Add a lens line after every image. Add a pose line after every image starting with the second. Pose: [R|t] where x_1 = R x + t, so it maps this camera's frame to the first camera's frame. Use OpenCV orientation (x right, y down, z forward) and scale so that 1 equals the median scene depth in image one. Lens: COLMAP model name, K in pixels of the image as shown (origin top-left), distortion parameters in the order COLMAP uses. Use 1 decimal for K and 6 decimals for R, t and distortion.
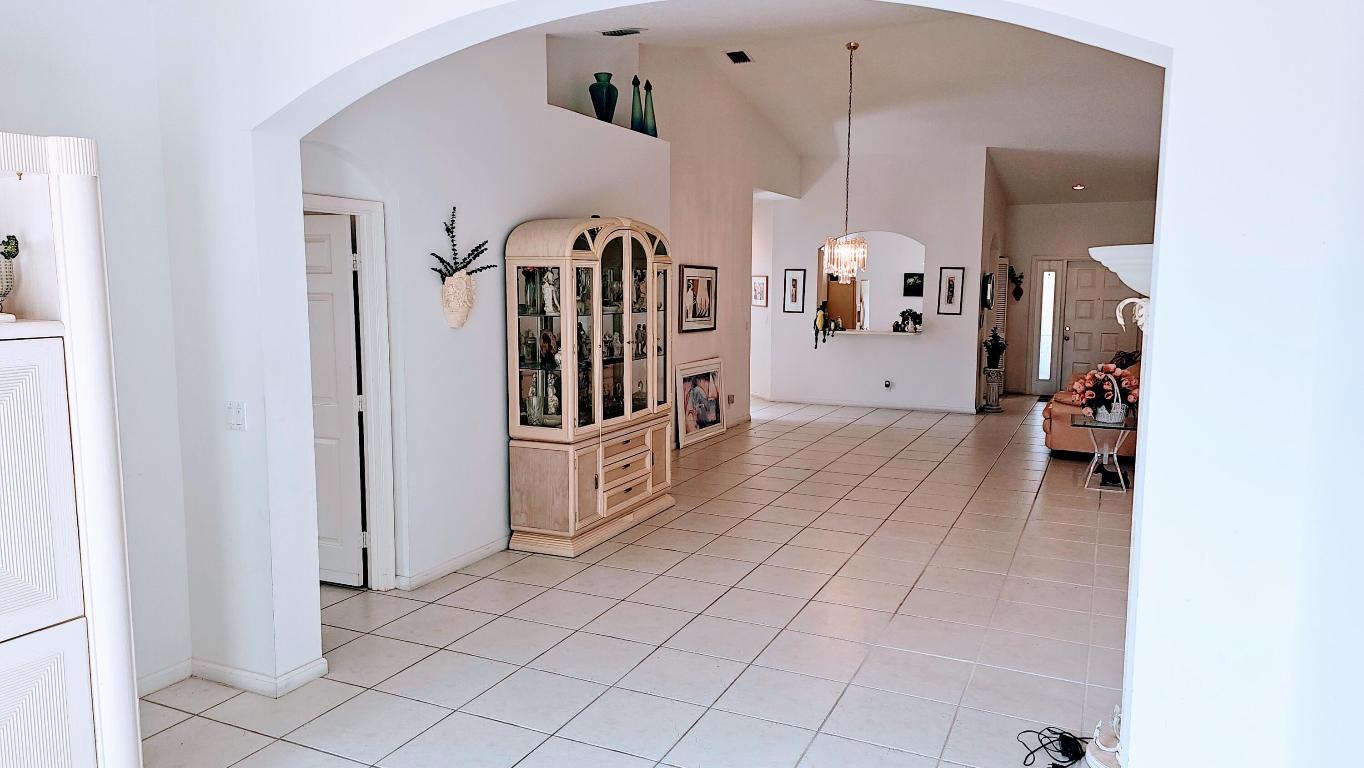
lens RADIAL K [[907.9, 0, 674.6], [0, 907.9, 385.6], [0, 0, 1]] dist [0.120266, -0.257727]
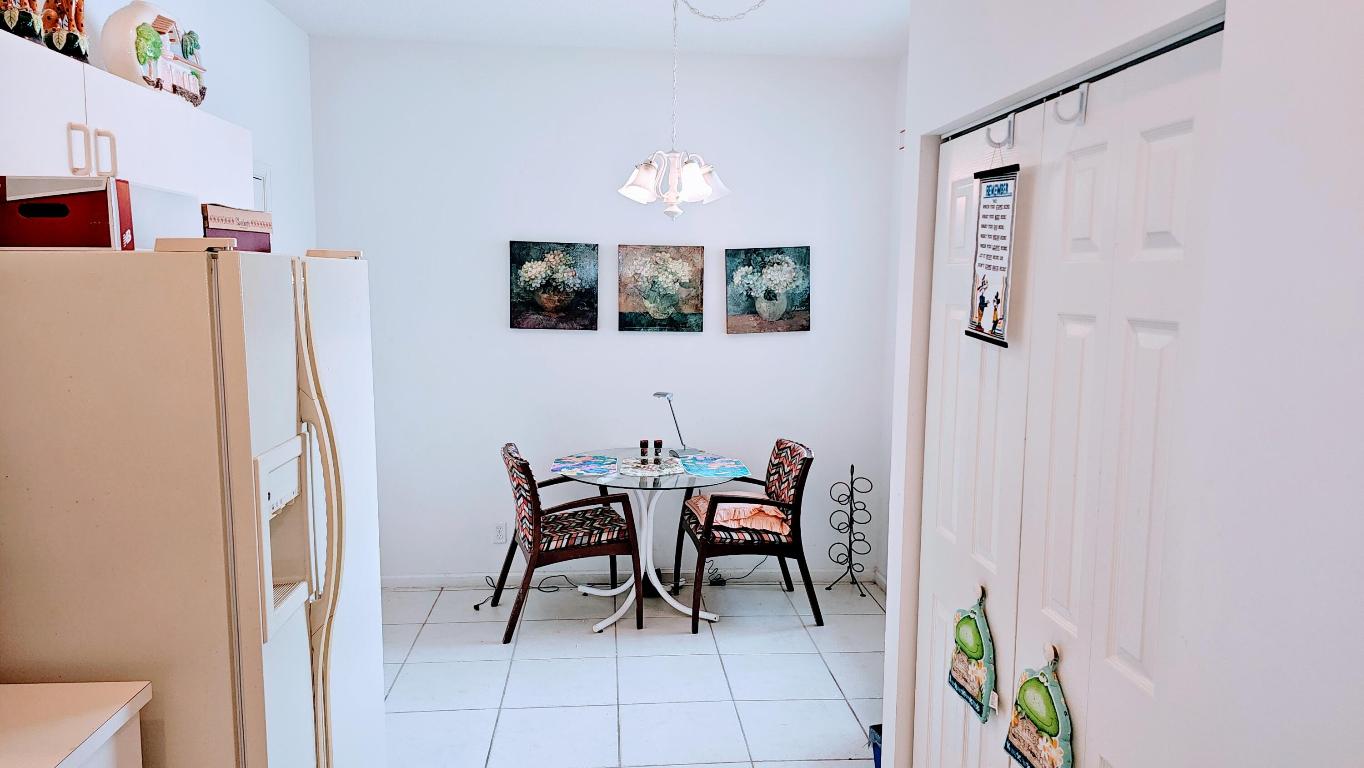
lens RADIAL K [[908.3, 0, 686.9], [0, 908.3, 386.2], [0, 0, 1]] dist [0.115578, -0.151178]
pose [[0.861980, -0.051422, 0.504328, 0.294374], [0.048505, 0.998644, 0.018919, -0.153147], [-0.504617, 0.008154, 0.863305, 1.370633]]
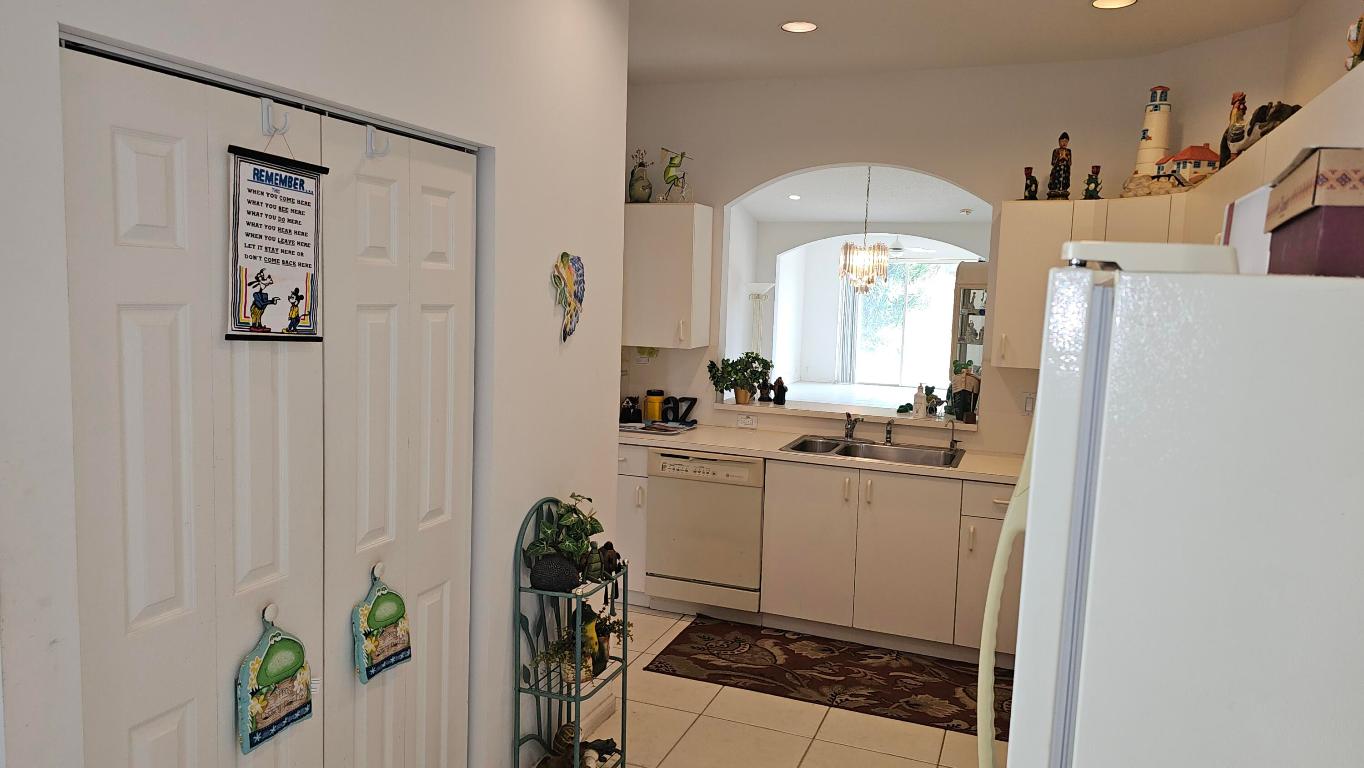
lens RADIAL K [[908.3, 0, 686.9], [0, 908.3, 386.2], [0, 0, 1]] dist [0.115578, -0.151178]
pose [[-0.996457, -0.029338, -0.078824, 0.386865], [-0.045956, 0.974839, 0.218122, -0.192992], [0.070442, 0.220972, -0.972733, 1.711813]]
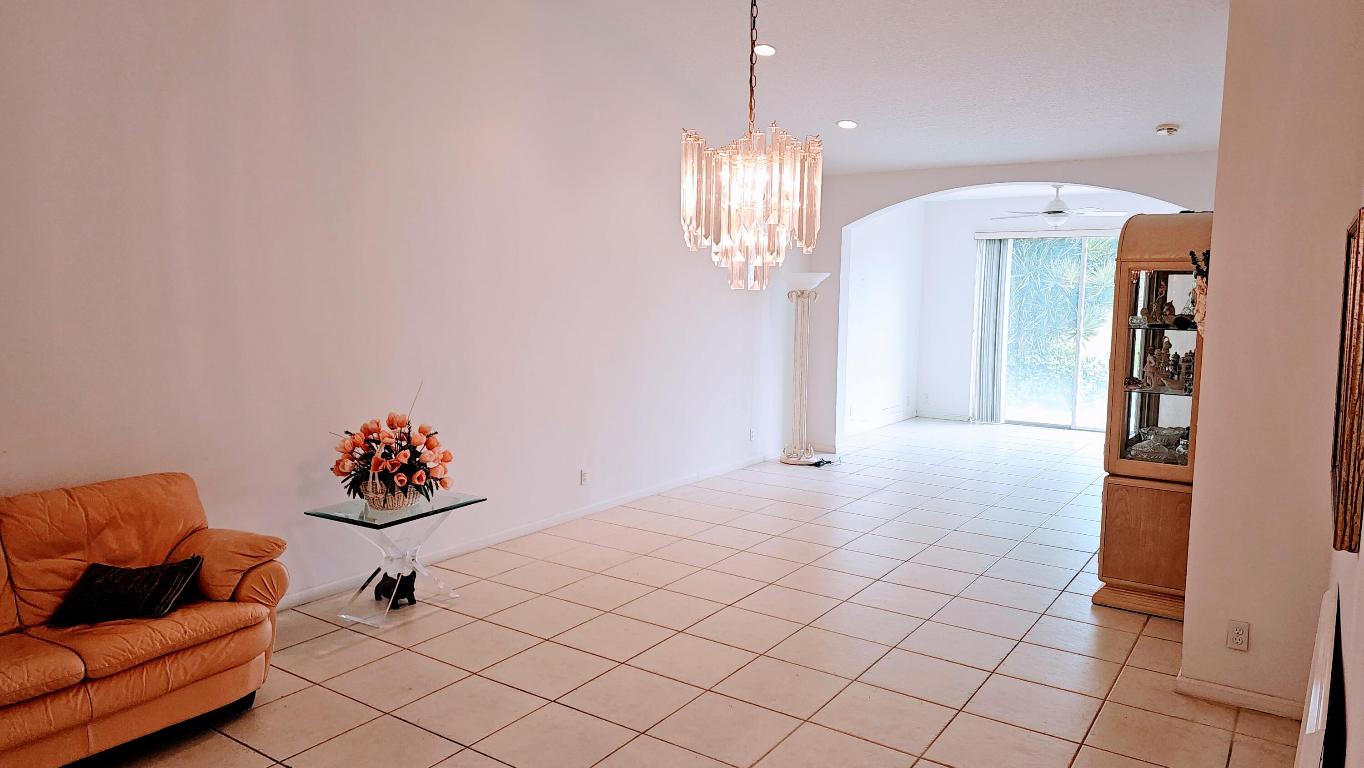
lens RADIAL K [[908.3, 0, 686.9], [0, 908.3, 386.2], [0, 0, 1]] dist [0.115578, -0.151178]
pose [[-0.988076, -0.032227, 0.150554, 0.148870], [0.002466, 0.974410, 0.224762, -0.137602], [-0.153945, 0.222454, -0.962713, 1.201106]]
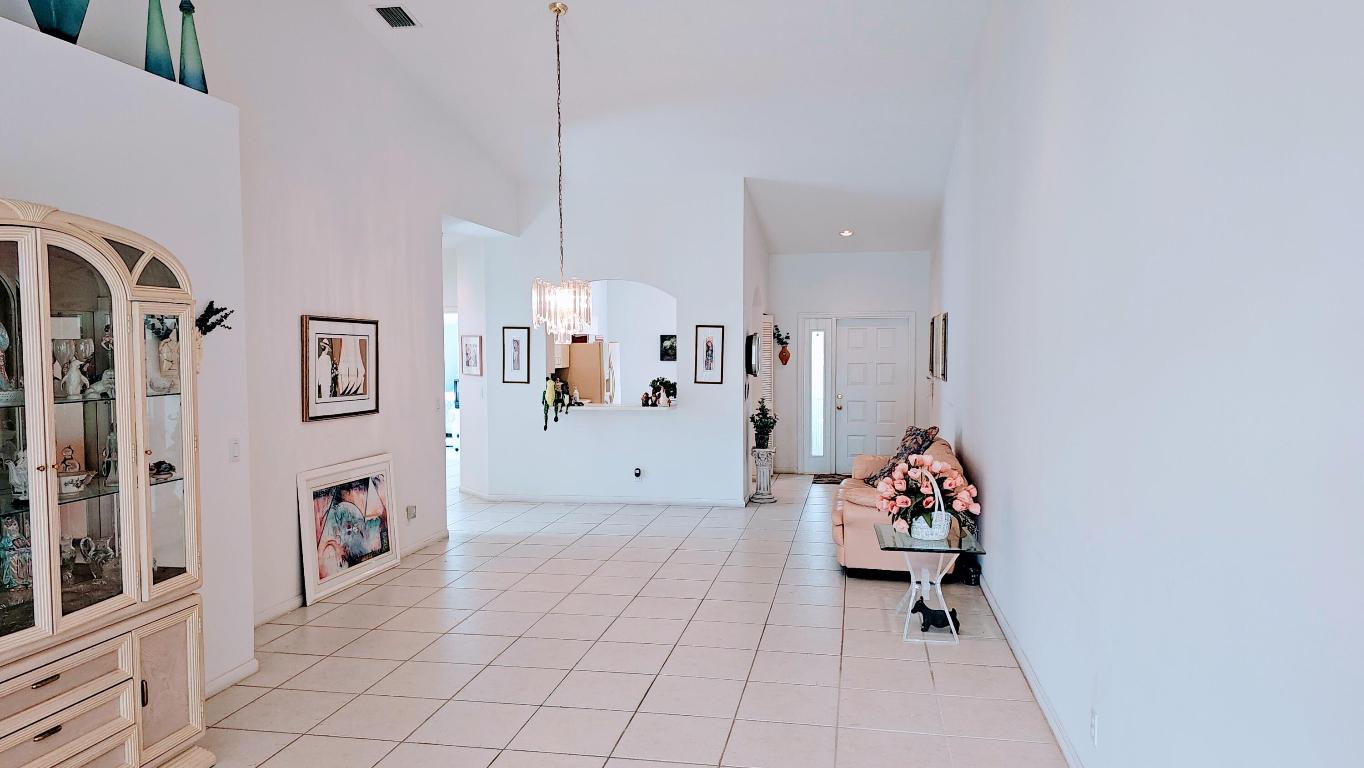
lens RADIAL K [[908.3, 0, 686.9], [0, 908.3, 386.2], [0, 0, 1]] dist [0.115578, -0.151178]
pose [[0.966036, -0.018846, 0.257720, 0.091262], [0.036793, 0.997207, -0.064994, -0.028793], [-0.255775, 0.072268, 0.964031, 0.285000]]
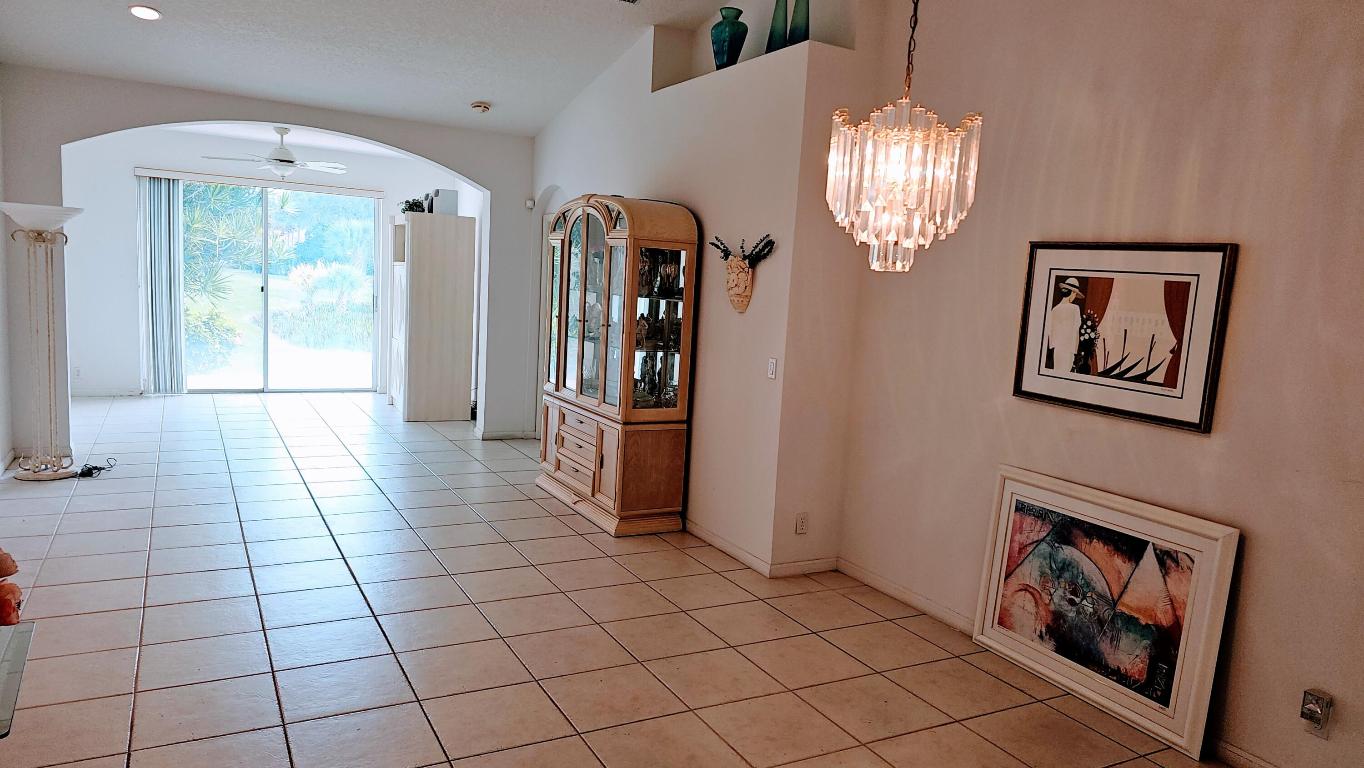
lens RADIAL K [[908.3, 0, 686.9], [0, 908.3, 386.2], [0, 0, 1]] dist [0.115578, -0.151178]
pose [[-0.579782, 0.062226, -0.812392, 0.431158], [-0.154972, 0.970455, 0.184932, -0.111972], [0.799898, 0.233118, -0.553009, 1.036683]]
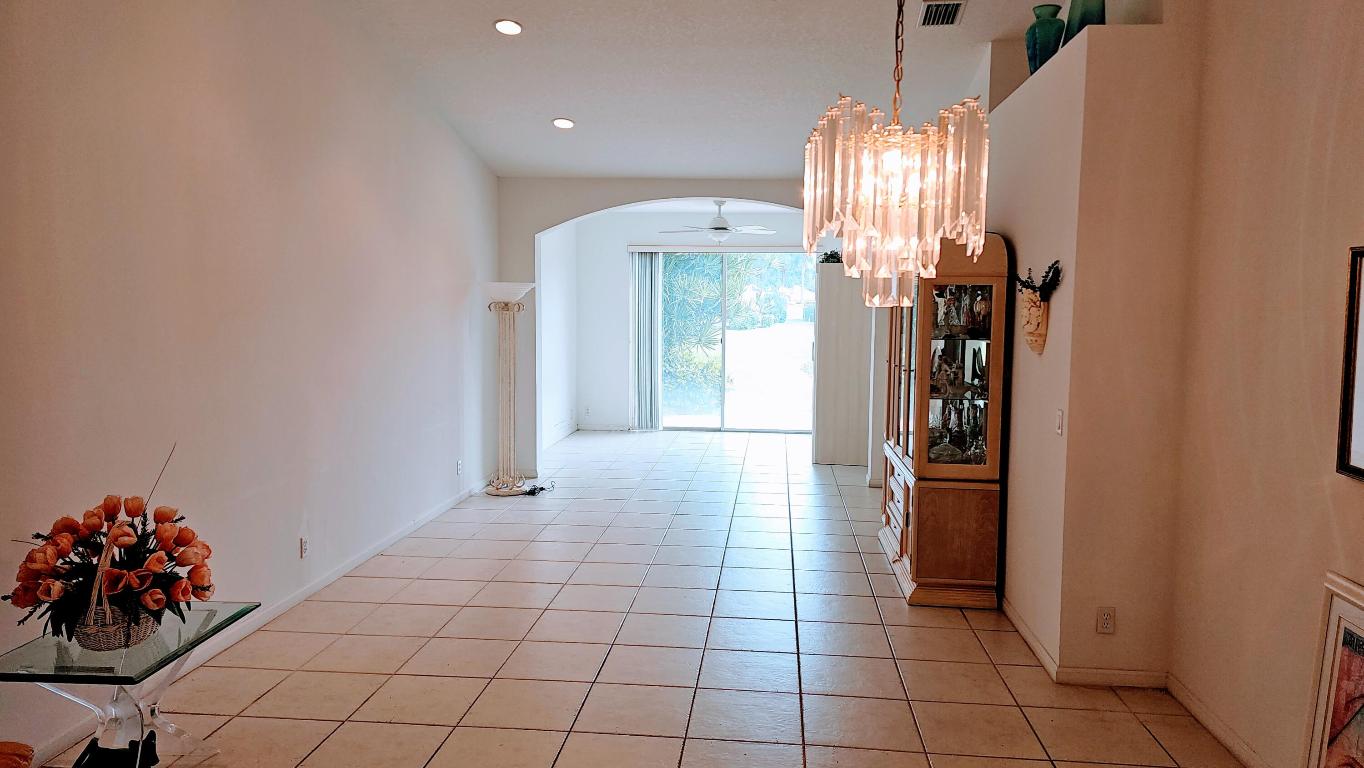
lens RADIAL K [[902.1, 0, 688.3], [0, 902.1, 377.2], [0, 0, 1]] dist [0.064657, -0.057572]
pose [[-0.940162, 0.017431, -0.340283, 0.291053], [-0.051610, 0.979882, 0.192787, -0.126575], [0.336797, 0.198813, -0.920348, 1.112319]]
